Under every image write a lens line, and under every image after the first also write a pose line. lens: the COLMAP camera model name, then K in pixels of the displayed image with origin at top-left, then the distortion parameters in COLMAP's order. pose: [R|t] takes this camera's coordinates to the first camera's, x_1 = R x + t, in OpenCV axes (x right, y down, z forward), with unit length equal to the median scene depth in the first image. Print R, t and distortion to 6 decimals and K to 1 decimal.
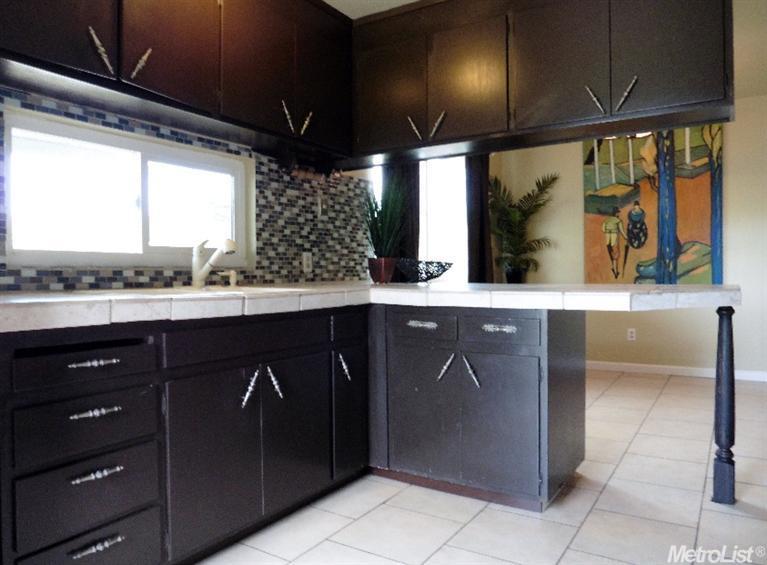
lens RADIAL K [[563.5, 0, 384.1], [0, 563.5, 275.3], [0, 0, 1]] dist [-0.036037, 0.004922]
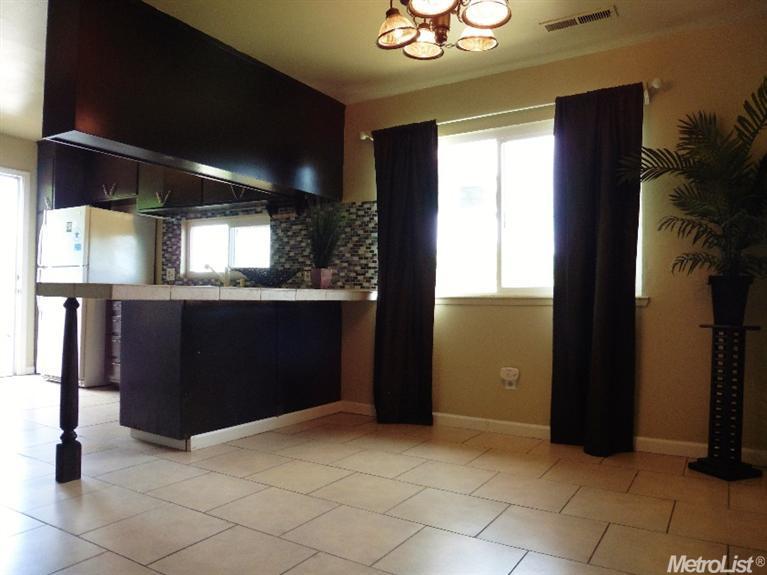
lens RADIAL K [[563.5, 0, 386.8], [0, 563.5, 290.4], [0, 0, 1]] dist [-0.036037, 0.004922]
pose [[0.013790, -0.013361, -0.999816, 1.262375], [-0.034462, 0.999310, -0.013830, 0.030370], [0.999311, 0.034646, 0.013320, 1.170396]]
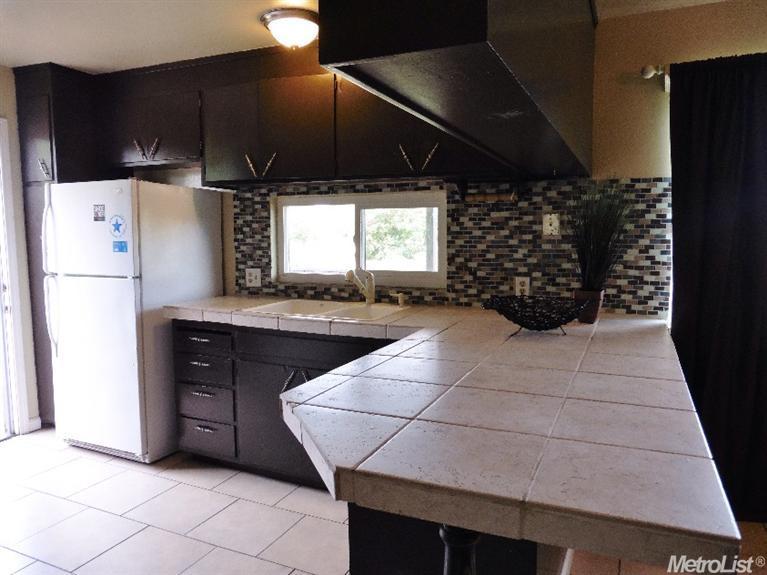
lens RADIAL K [[563.5, 0, 380.3], [0, 563.5, 292.7], [0, 0, 1]] dist [-0.036037, 0.004922]
pose [[0.152636, 0.100570, -0.983152, 0.729720], [-0.009581, 0.994913, 0.100285, -0.103931], [0.988236, -0.005888, 0.152823, 0.623645]]
